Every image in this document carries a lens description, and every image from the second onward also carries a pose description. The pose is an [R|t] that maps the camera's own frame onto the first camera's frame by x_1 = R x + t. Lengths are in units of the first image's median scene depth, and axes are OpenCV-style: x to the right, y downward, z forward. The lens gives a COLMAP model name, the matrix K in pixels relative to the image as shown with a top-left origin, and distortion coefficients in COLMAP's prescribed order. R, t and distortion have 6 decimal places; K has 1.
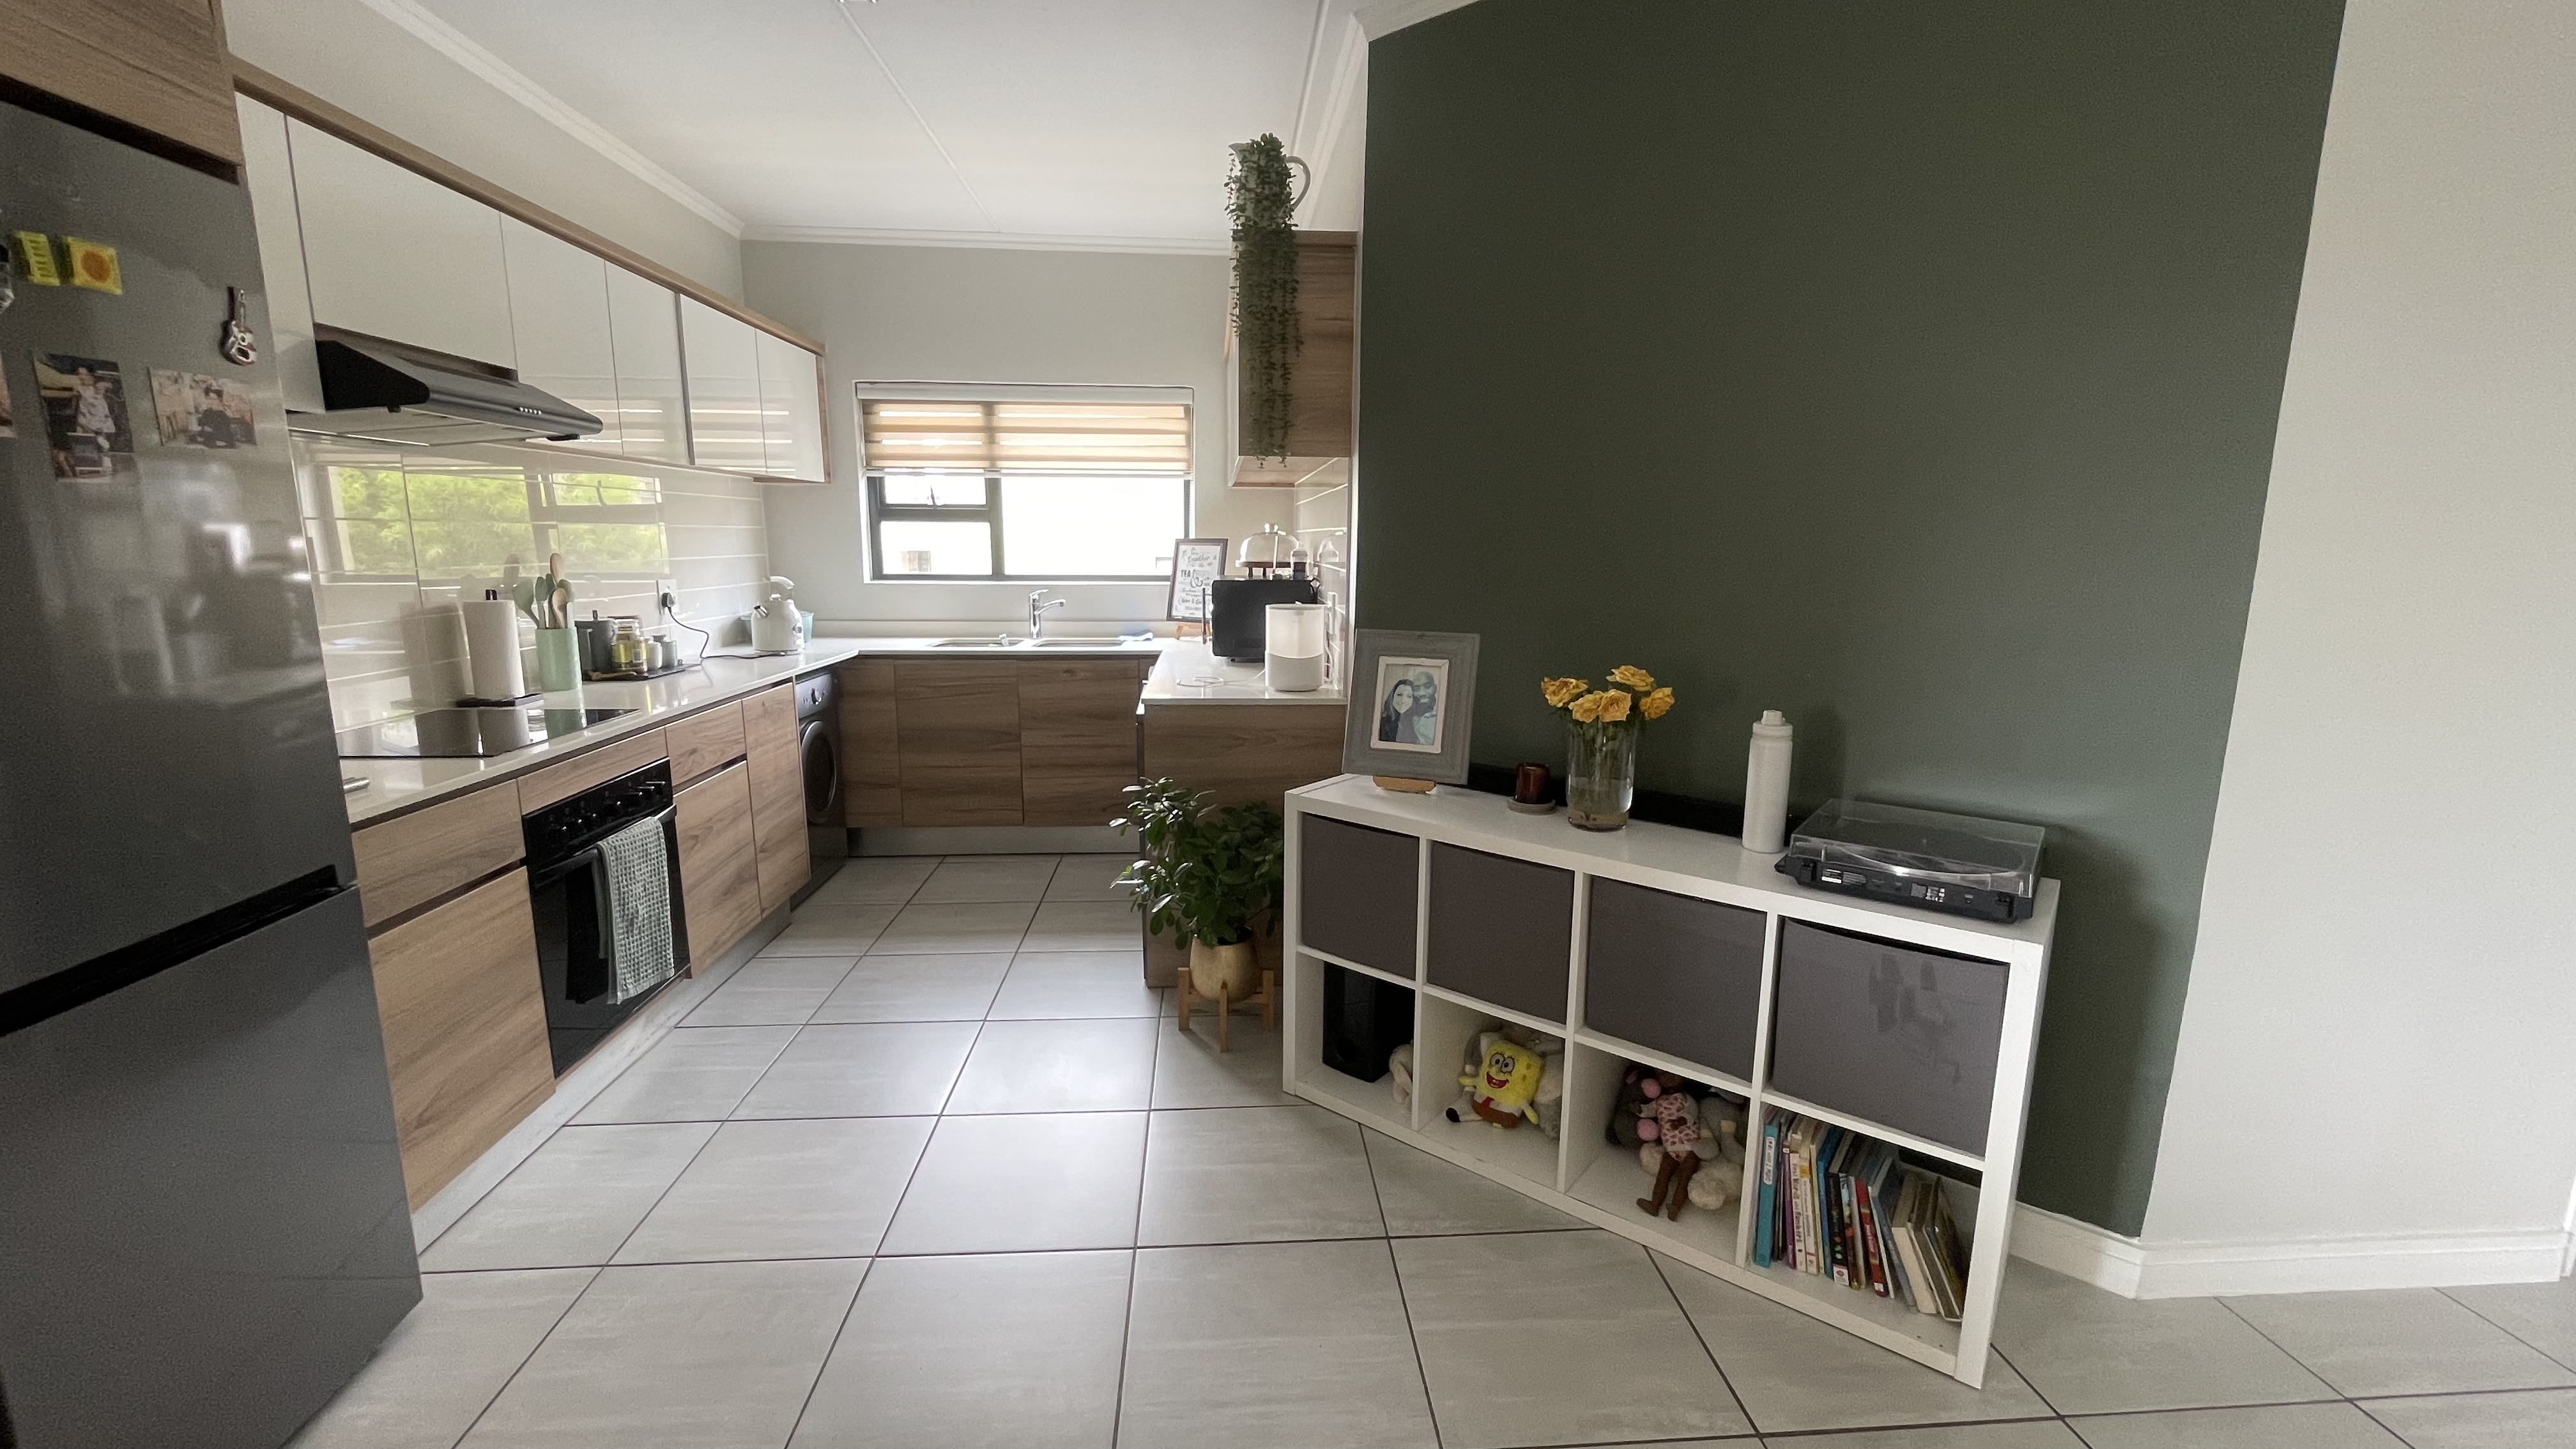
lens RADIAL K [[1048.8, 0, 1284.1], [0, 1048.8, 719.3], [0, 0, 1]] dist [-0.003773, -0.000191]
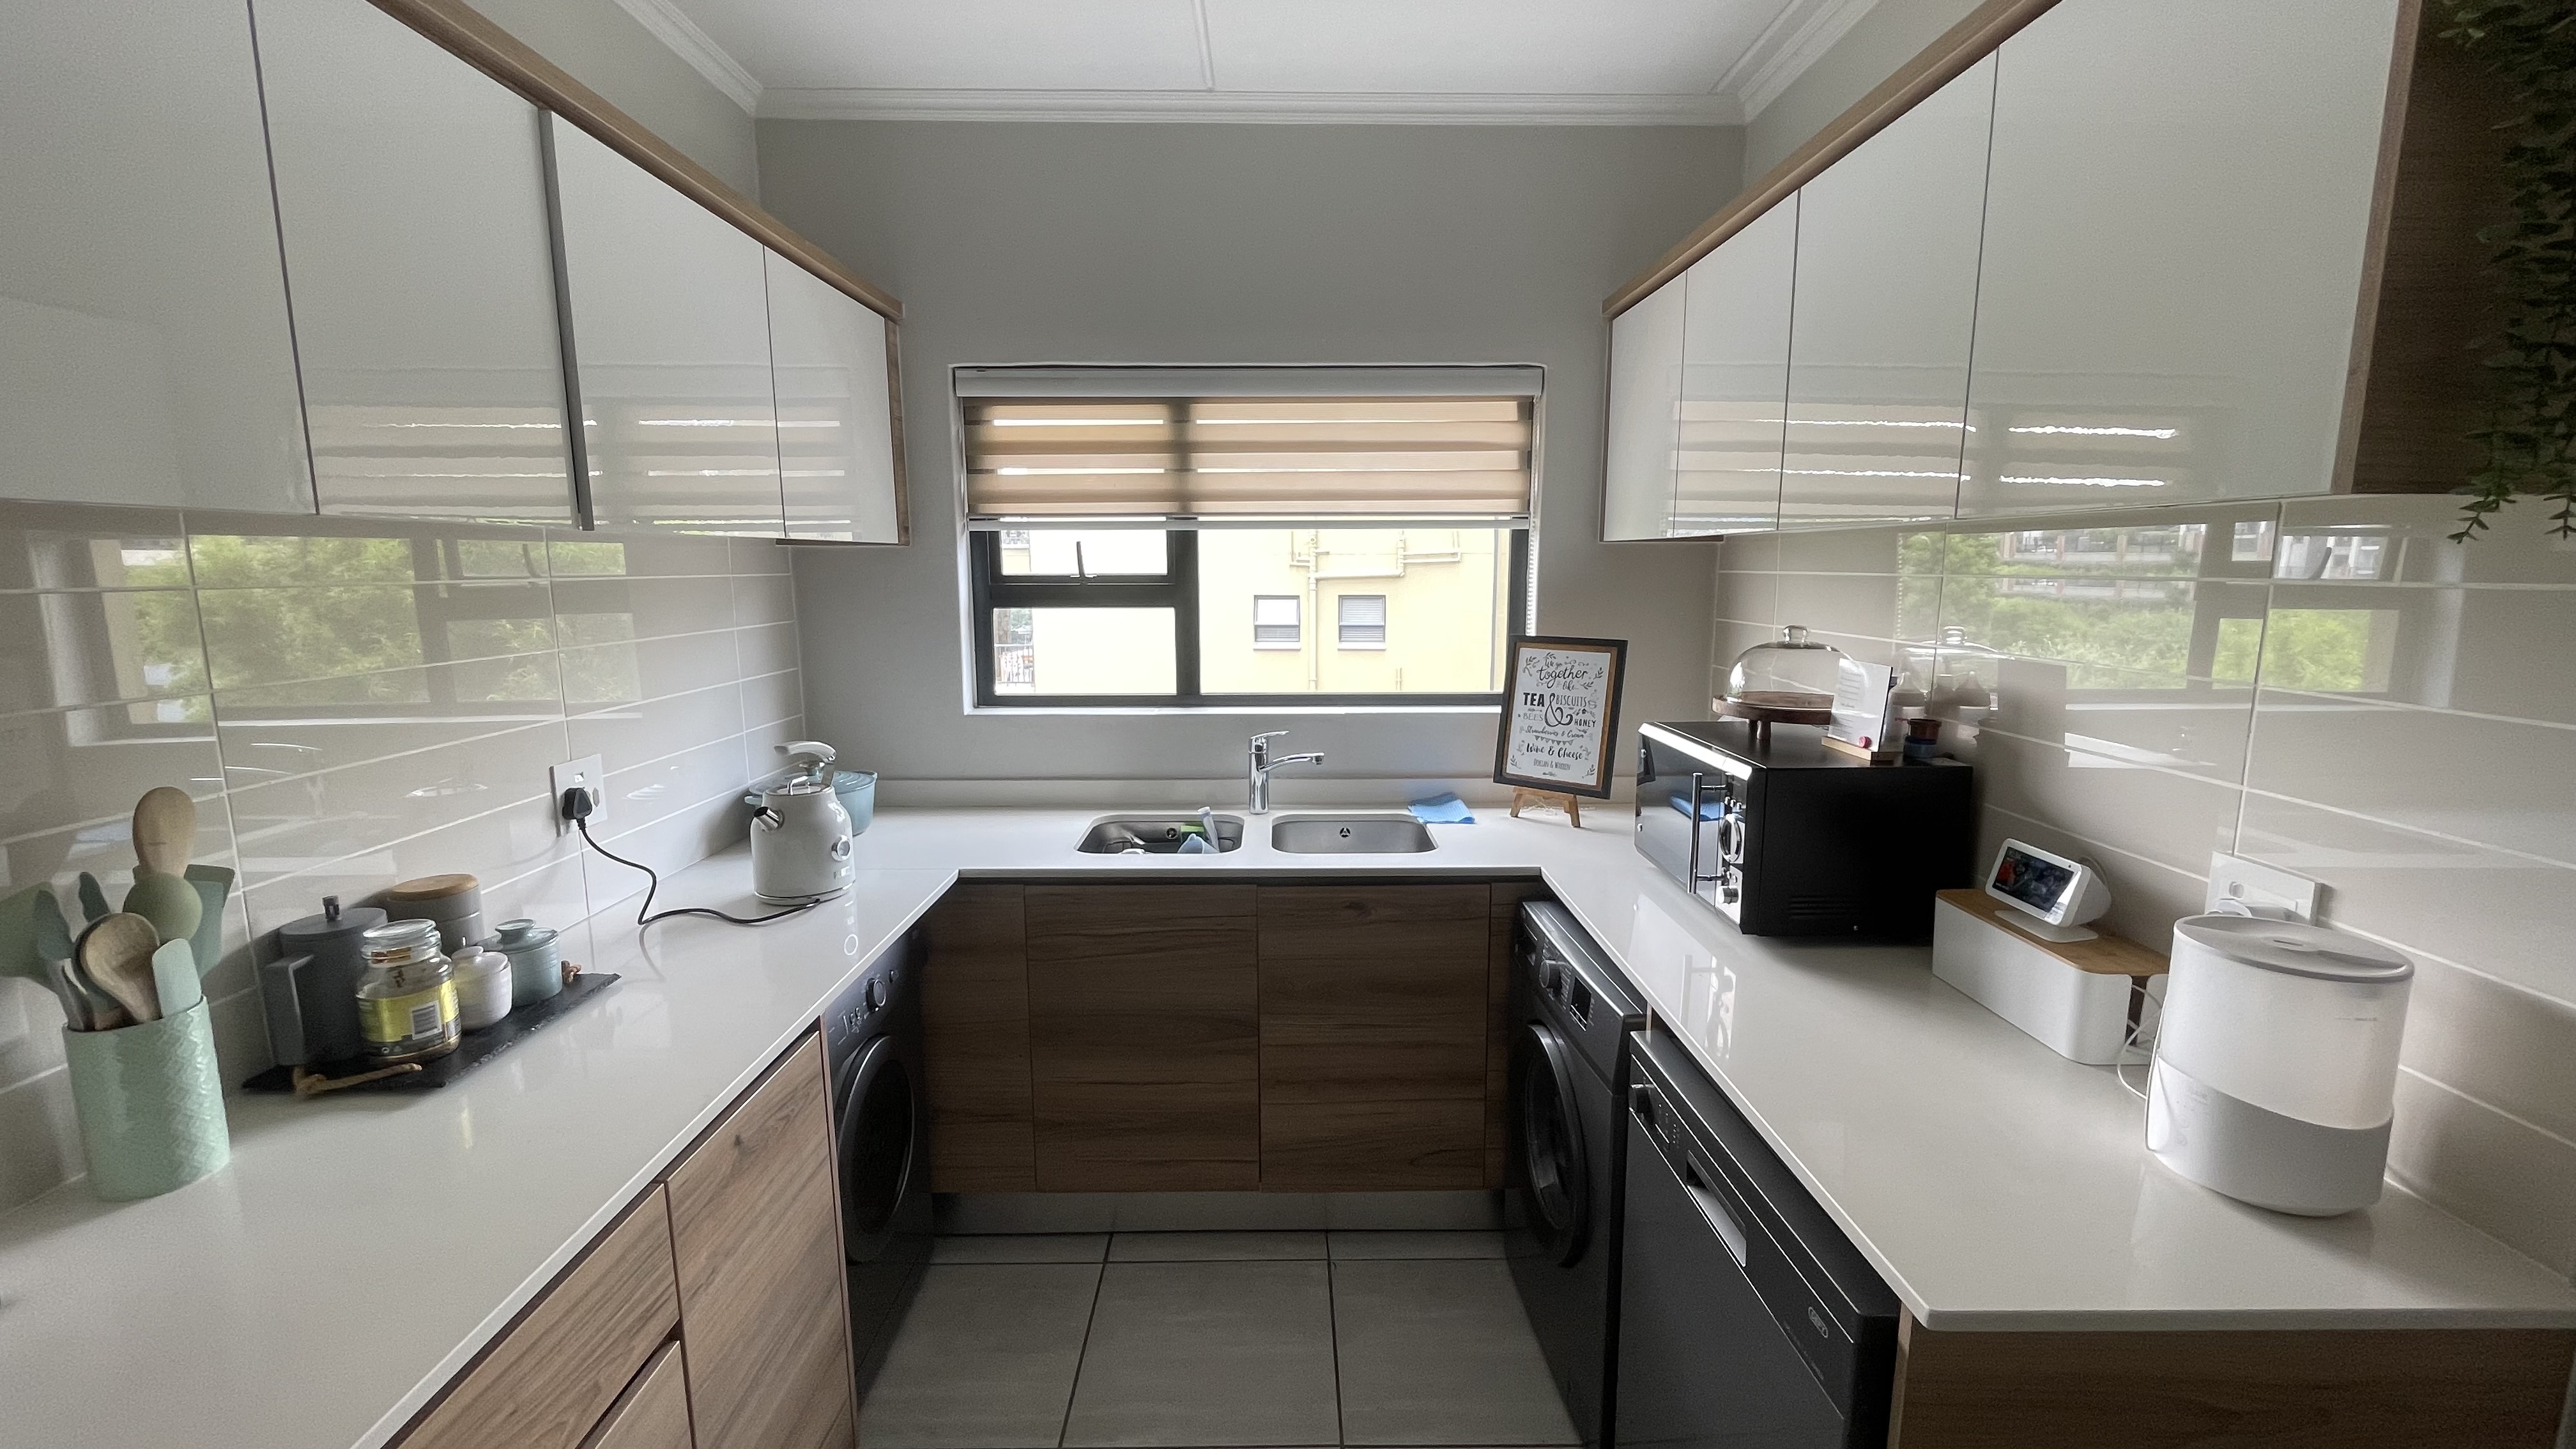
lens RADIAL K [[1057.1, 0, 1281.3], [0, 1057.1, 723.8], [0, 0, 1]] dist [0.000856, 0.000031]
pose [[0.997836, -0.000721, -0.065751, -0.276973], [-0.000730, 0.999757, -0.022042, -0.165856], [0.065751, 0.022042, 0.997593, 0.634449]]
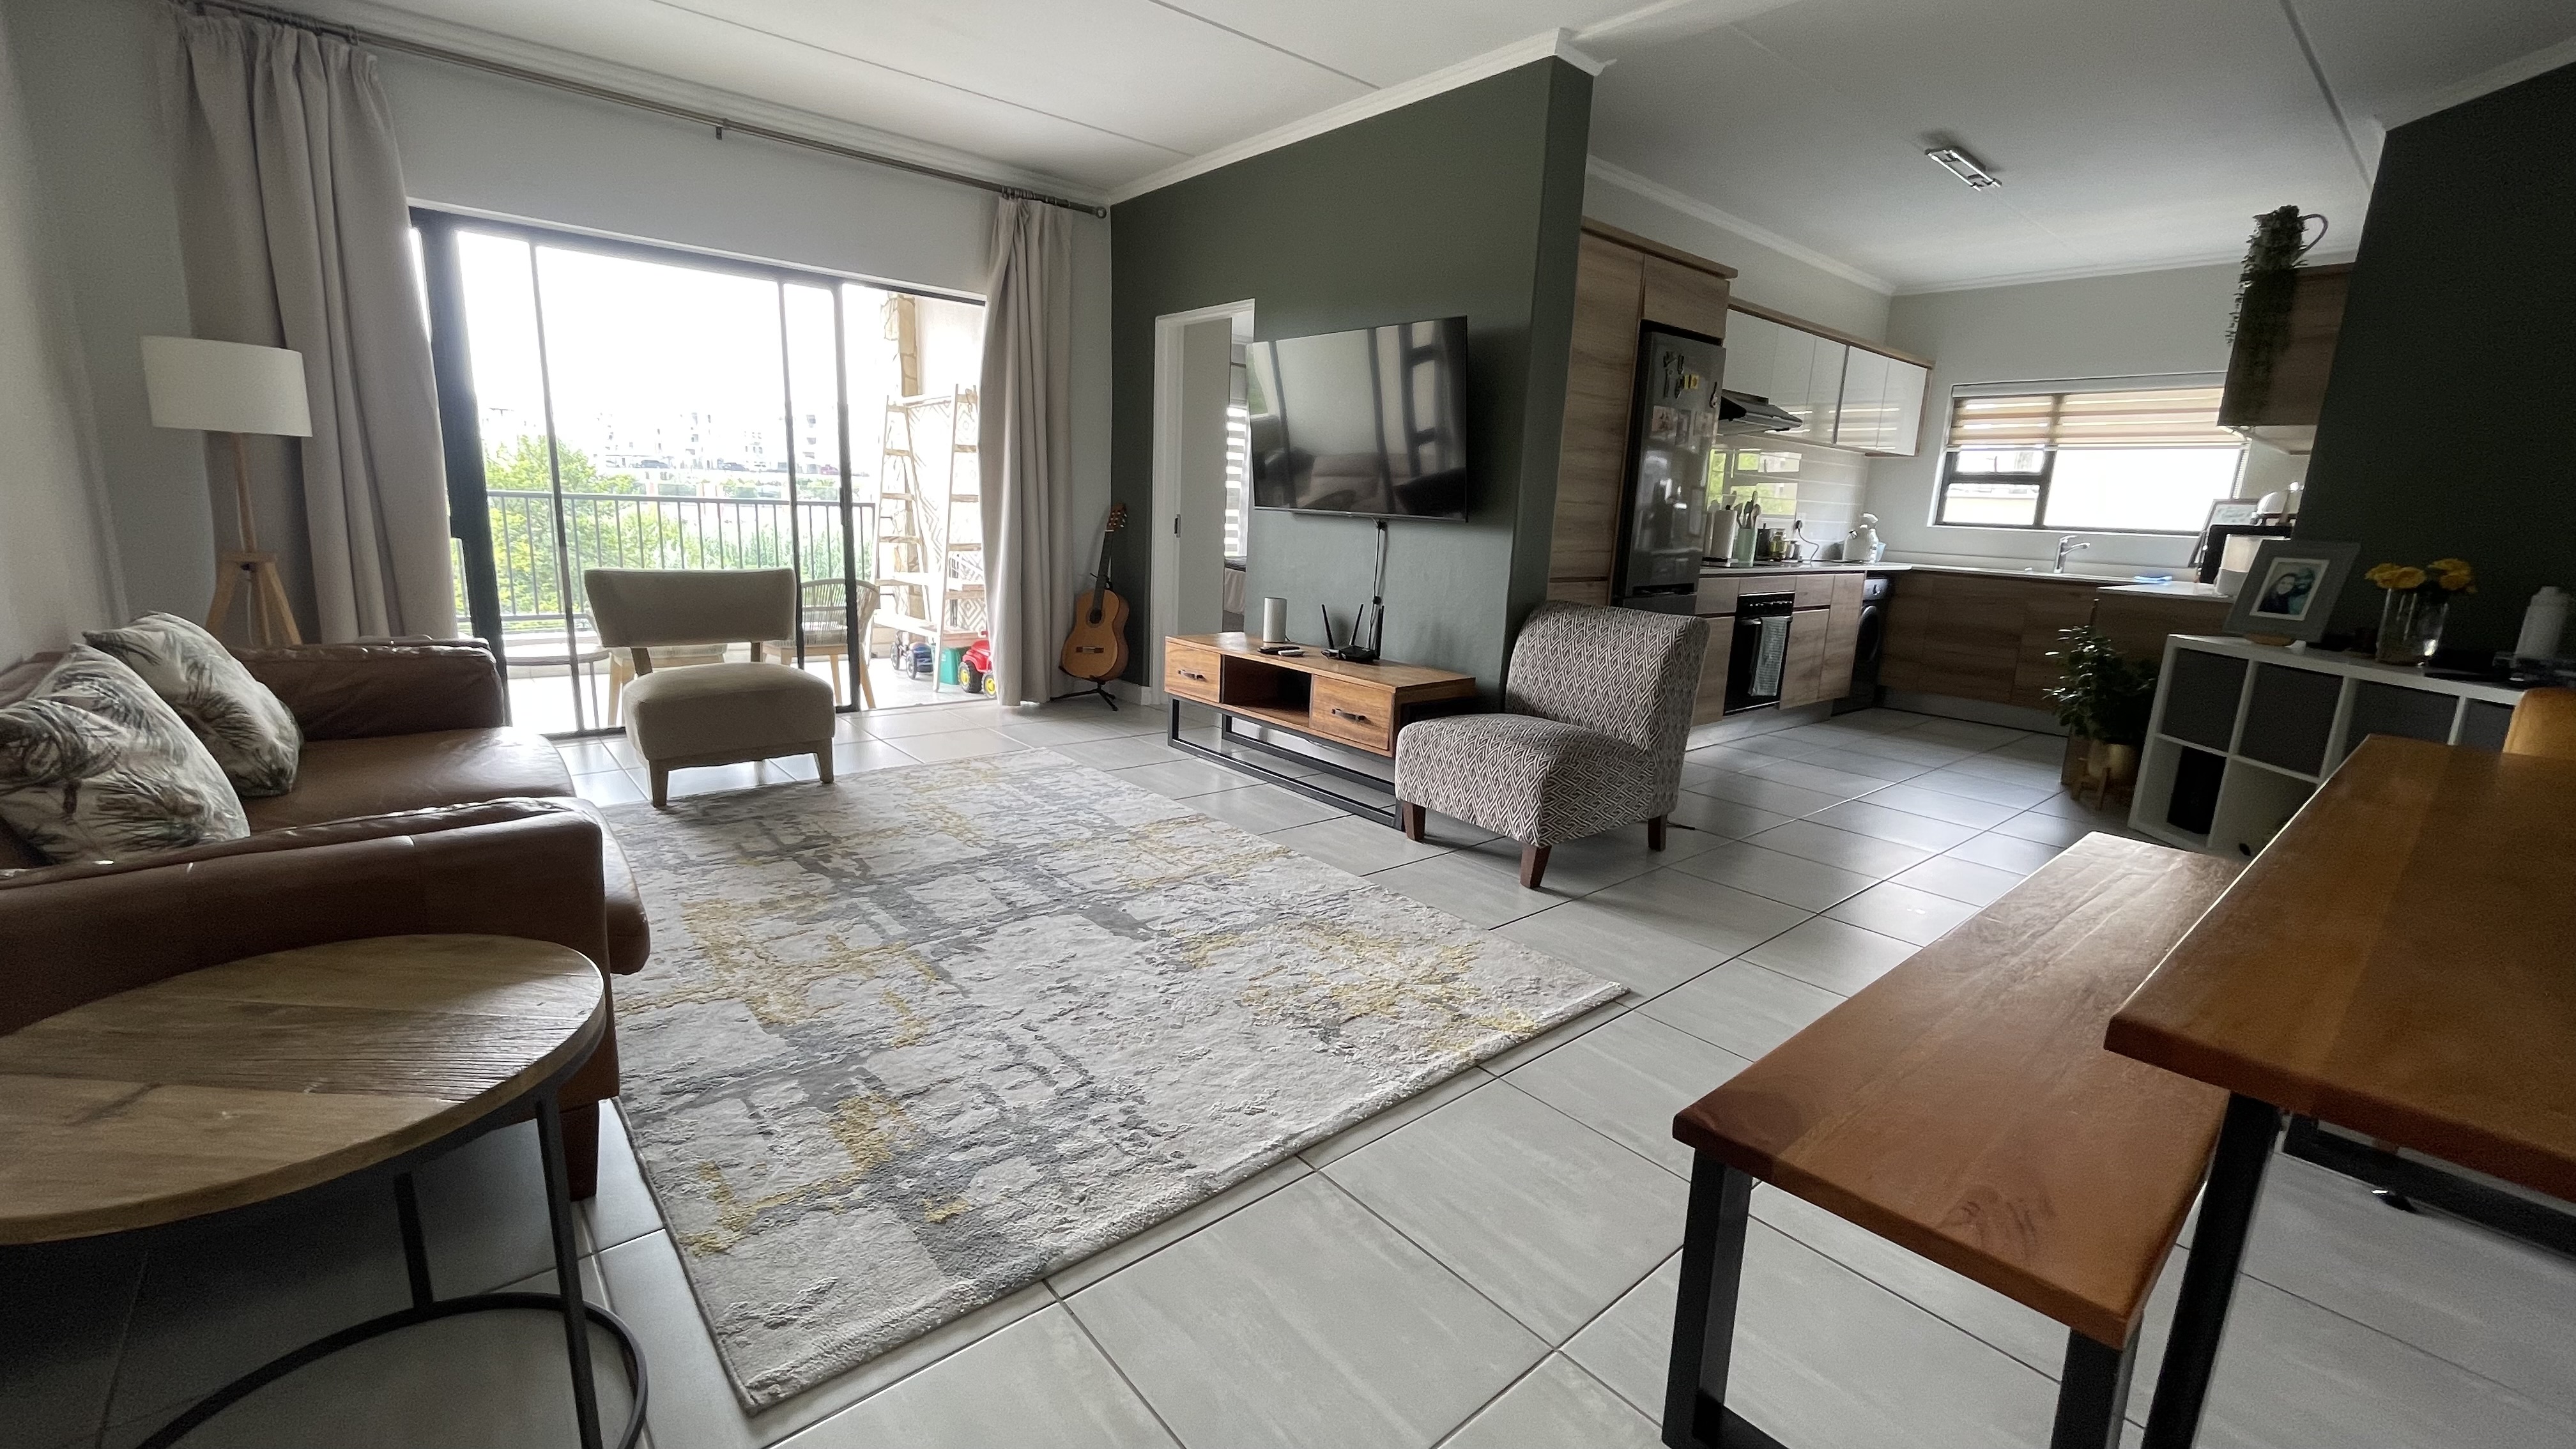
lens RADIAL K [[1048.8, 0, 1284.1], [0, 1048.8, 719.3], [0, 0, 1]] dist [-0.003773, -0.000191]
pose [[0.590741, 0.181929, -0.786083, 0.370662], [-0.175928, 0.979850, 0.094564, 0.216116], [0.787448, 0.082431, 0.610845, -0.796705]]
